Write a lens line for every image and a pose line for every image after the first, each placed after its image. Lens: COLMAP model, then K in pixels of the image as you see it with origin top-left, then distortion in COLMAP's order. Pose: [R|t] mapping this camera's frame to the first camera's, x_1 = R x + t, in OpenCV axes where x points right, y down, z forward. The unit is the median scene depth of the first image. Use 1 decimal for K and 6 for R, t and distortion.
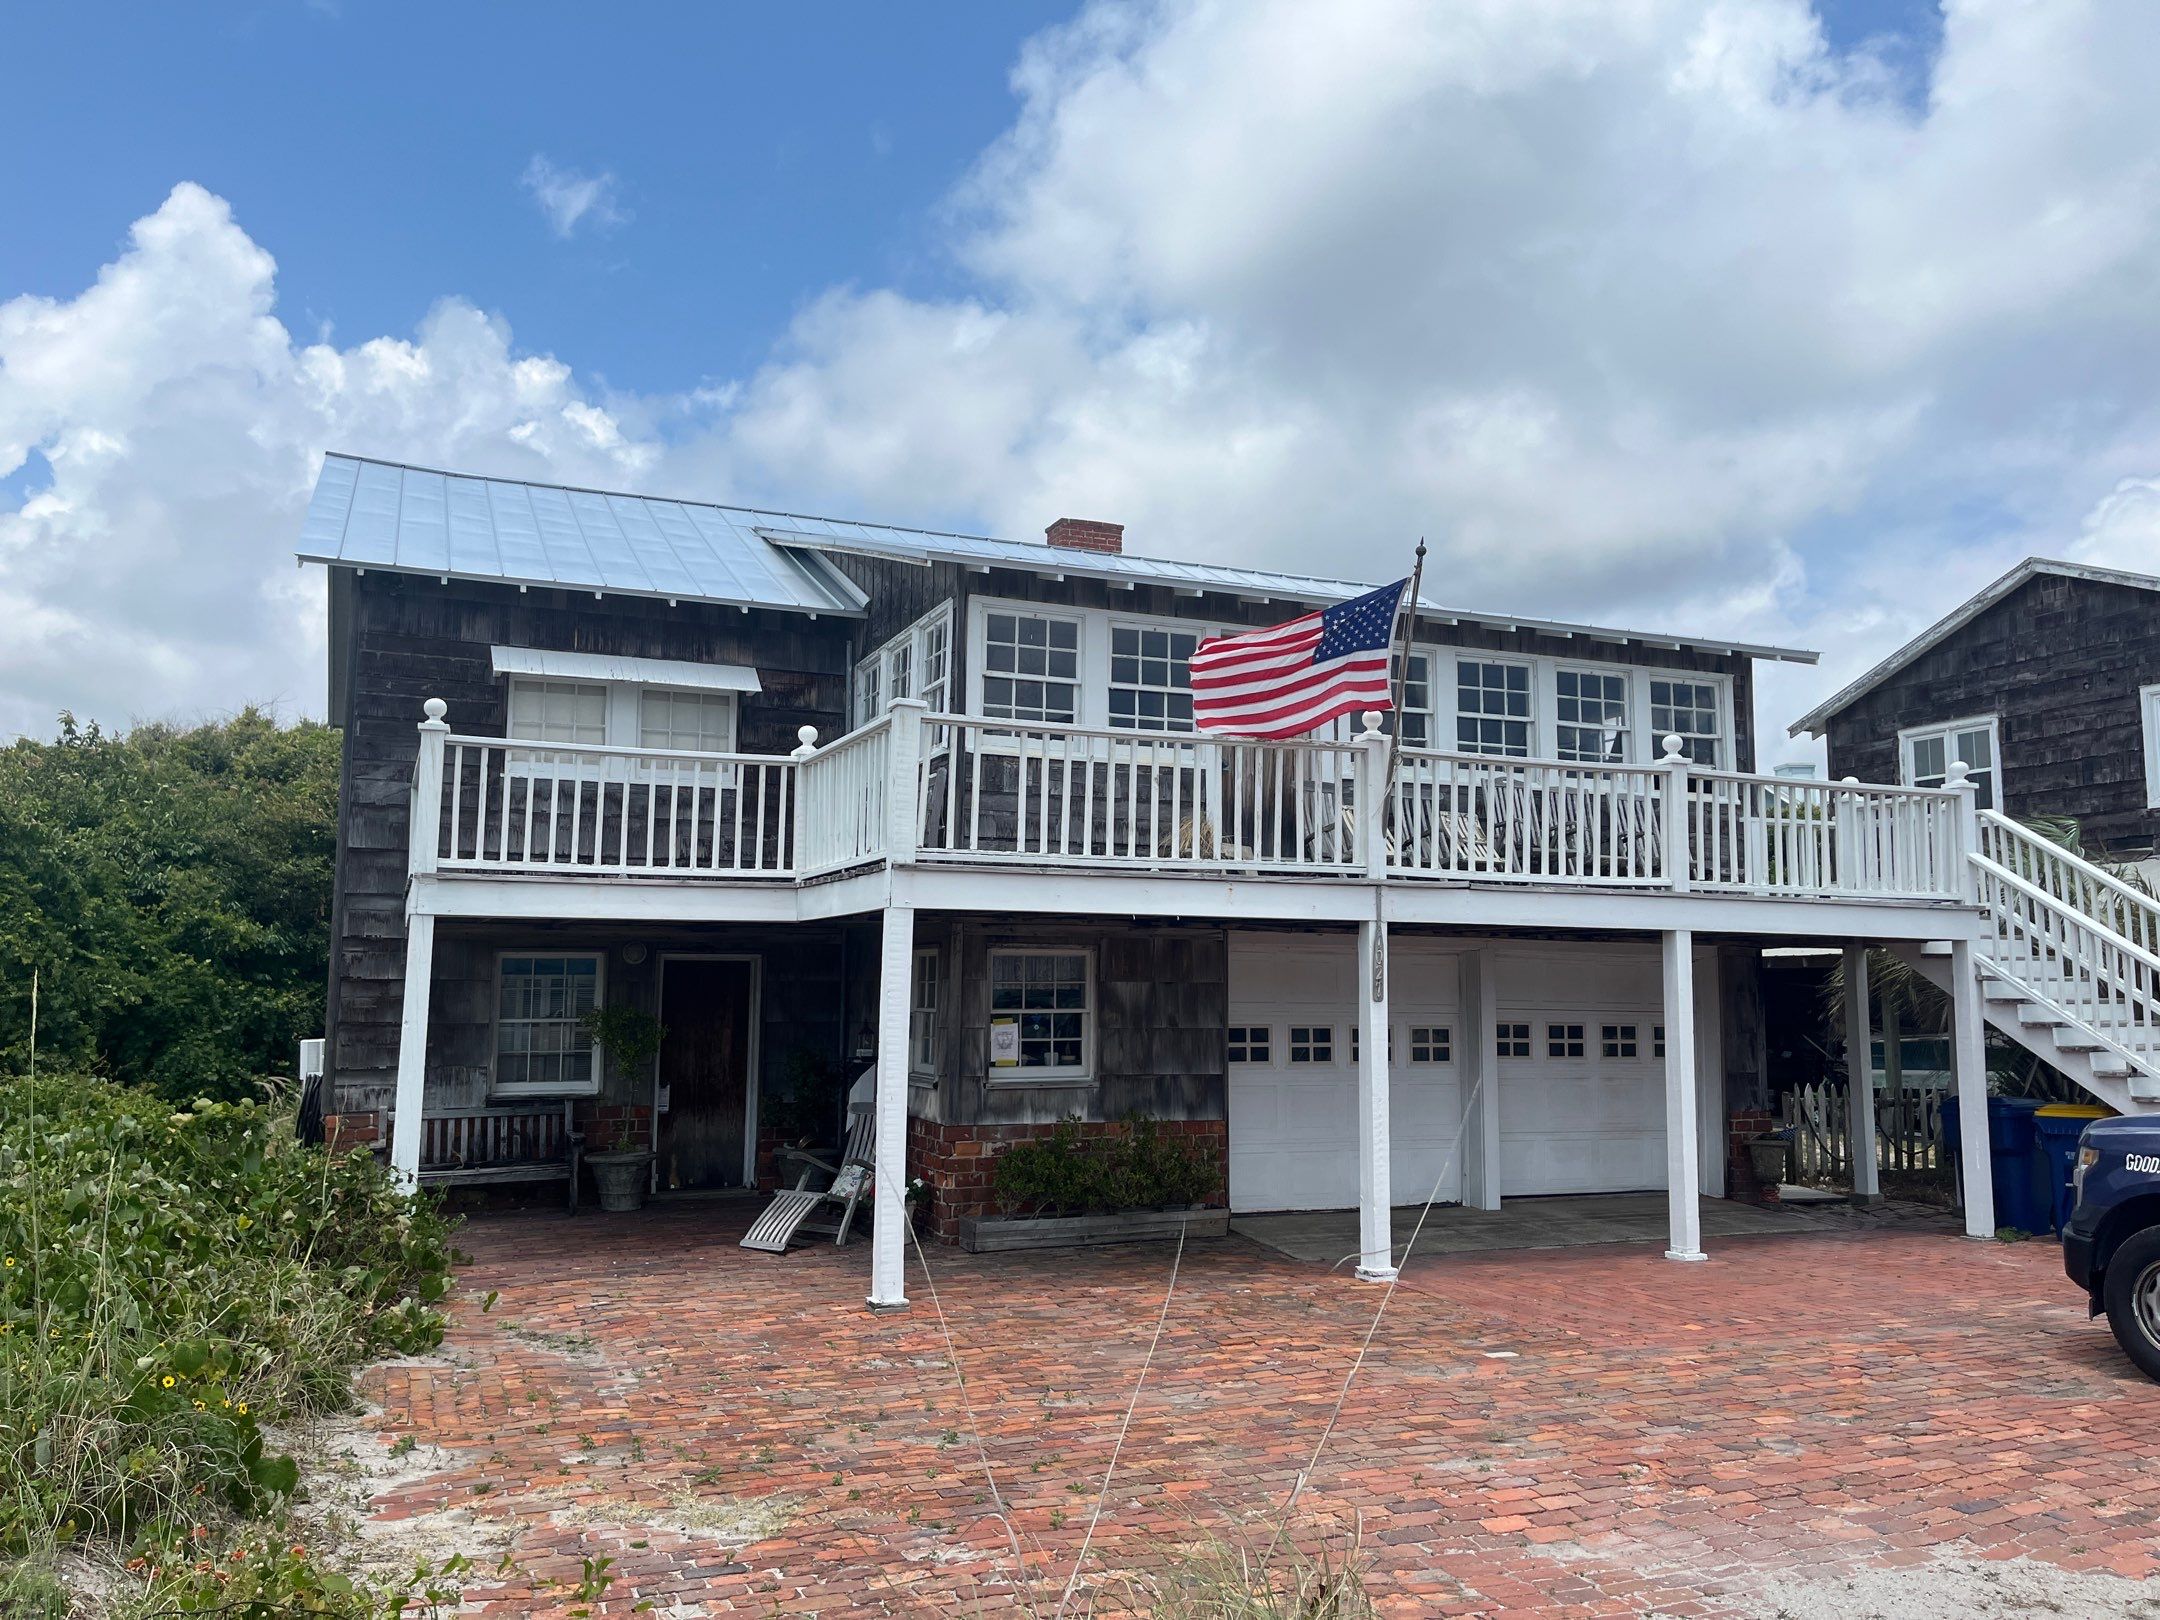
lens RADIAL K [[1713.2, 0, 1076.3], [0, 1713.2, 810.1], [0, 0, 1]] dist [0.019250, 0.000490]
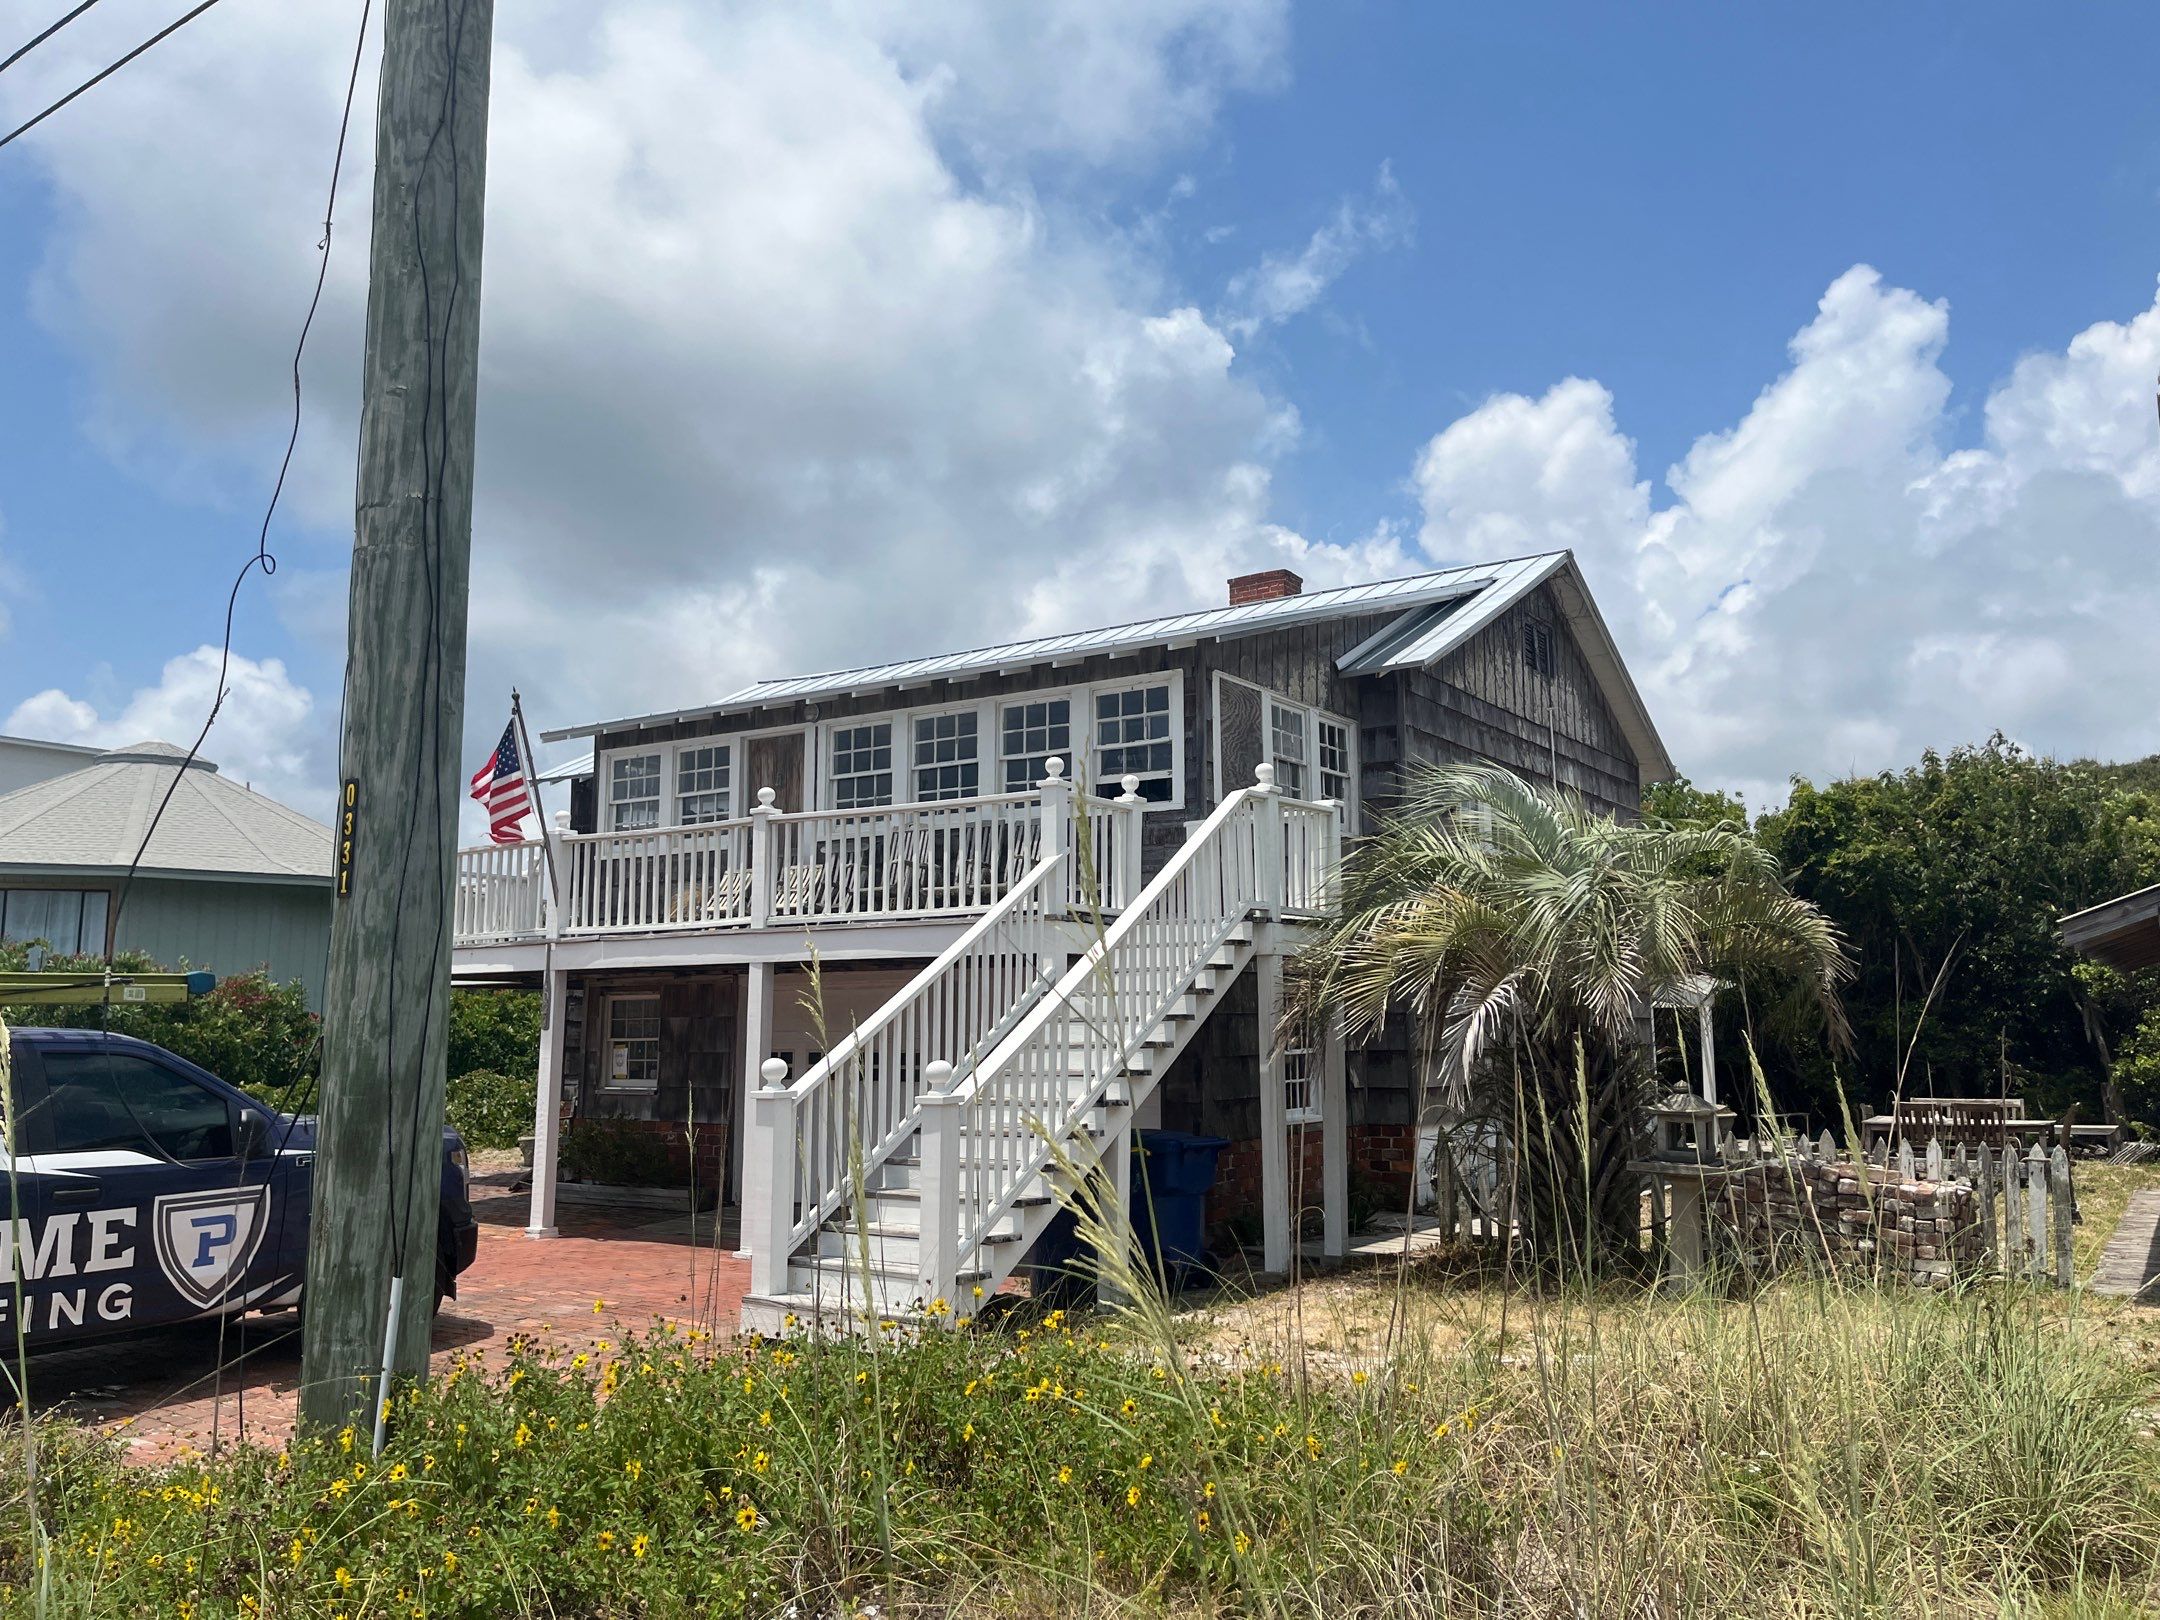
lens RADIAL K [[1708.5, 0, 1114.3], [0, 1708.5, 777.0], [0, 0, 1]] dist [-0.002228, 0.006943]
pose [[0.555645, -0.133239, -0.820674, 1.268779], [0.099507, 0.990638, -0.093461, 0.069626], [0.825443, -0.029732, 0.563702, 0.513011]]
